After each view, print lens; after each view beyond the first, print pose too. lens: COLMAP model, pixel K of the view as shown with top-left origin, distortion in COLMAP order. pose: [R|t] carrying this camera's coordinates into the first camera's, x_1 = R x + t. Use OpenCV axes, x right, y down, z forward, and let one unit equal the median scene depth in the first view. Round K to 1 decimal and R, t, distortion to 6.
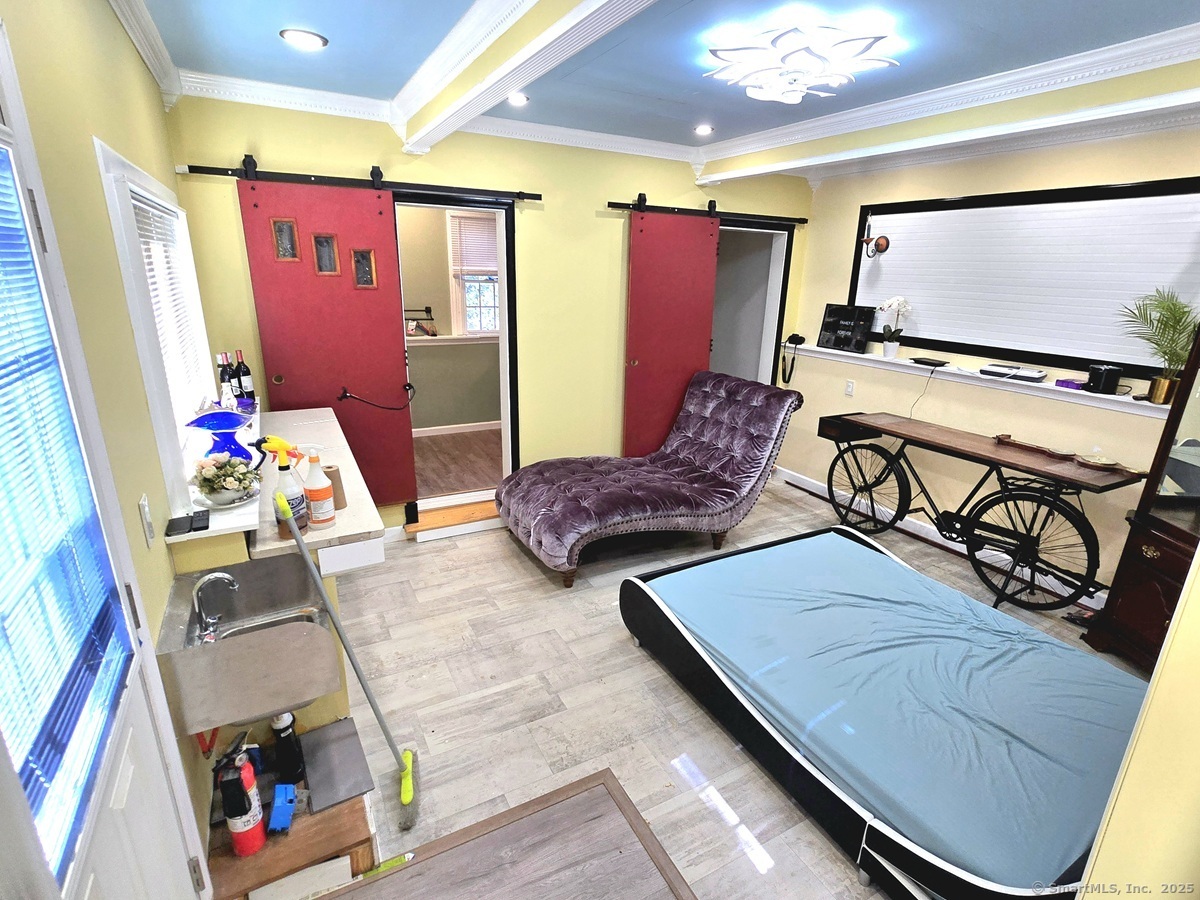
lens RADIAL K [[584.3, 0, 595.7], [0, 584.3, 453.6], [0, 0, 1]] dist [-0.003494, -0.002811]
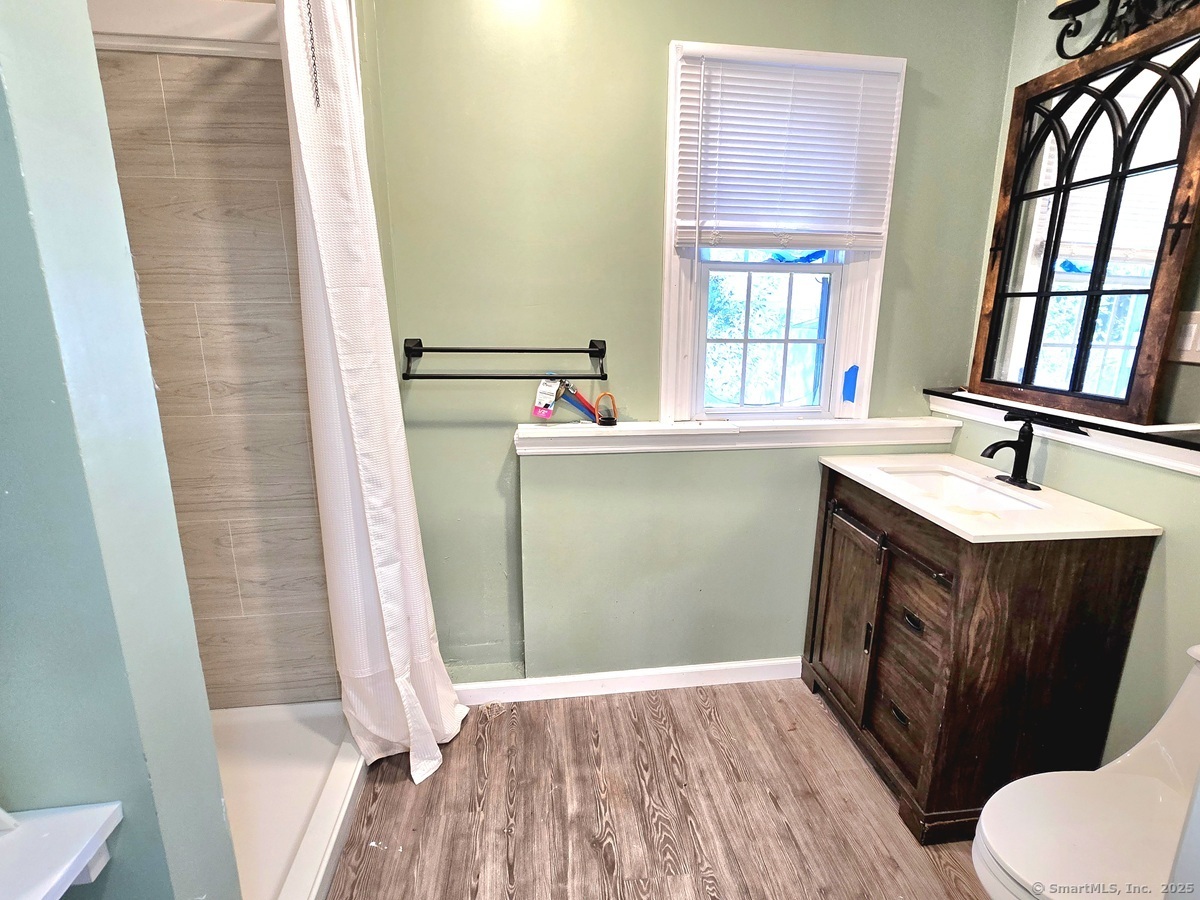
lens RADIAL K [[584.3, 0, 605.0], [0, 584.3, 451.6], [0, 0, 1]] dist [-0.003494, -0.002811]
pose [[0.936073, 0.062351, -0.346237, -0.159014], [-0.087045, 0.994617, -0.056217, -0.167064], [0.340868, 0.082762, 0.936461, 0.683301]]
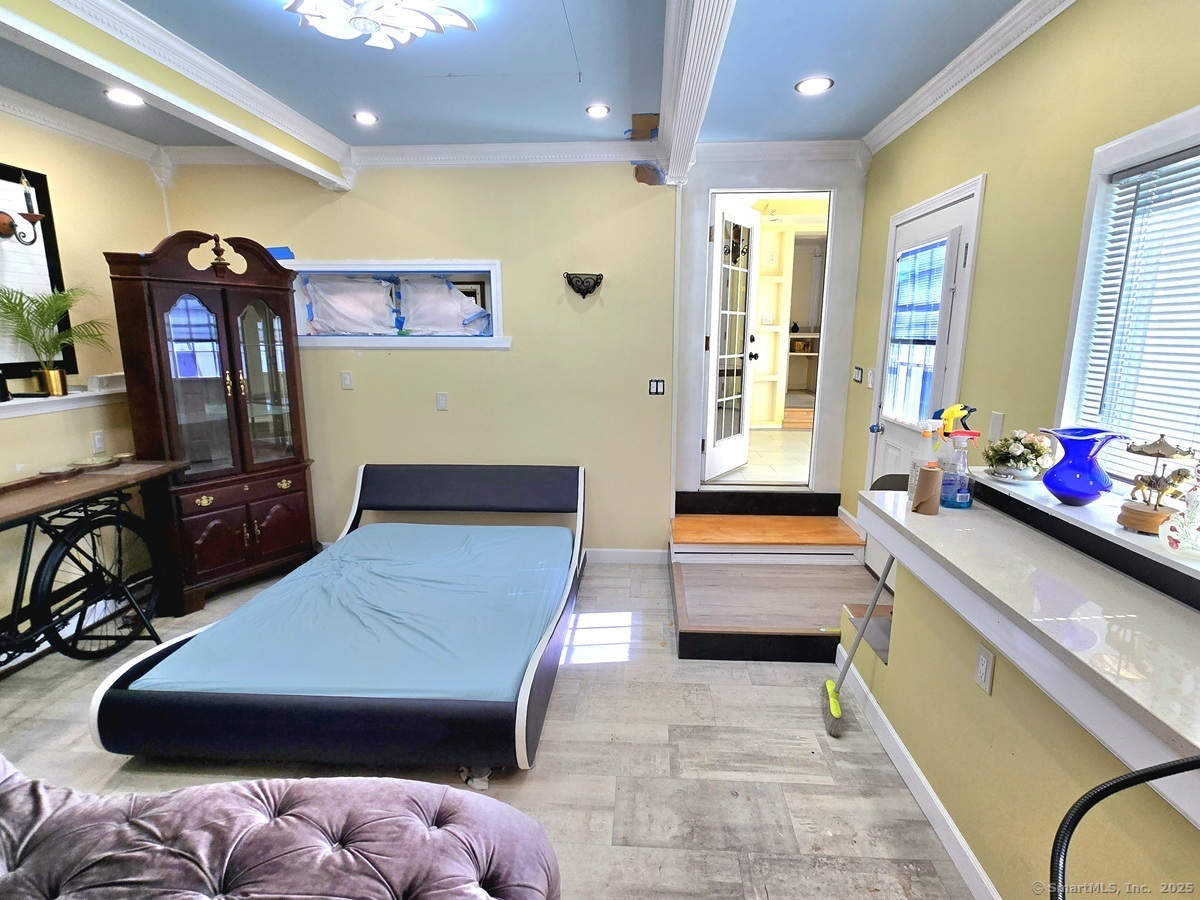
lens RADIAL K [[584.3, 0, 601.8], [0, 584.3, 446.7], [0, 0, 1]] dist [-0.003494, -0.002811]
pose [[-0.845715, -0.132265, 0.516983, -0.271329], [0.129446, 0.889014, 0.439202, -0.276845], [-0.517696, 0.438361, -0.734731, 1.086259]]
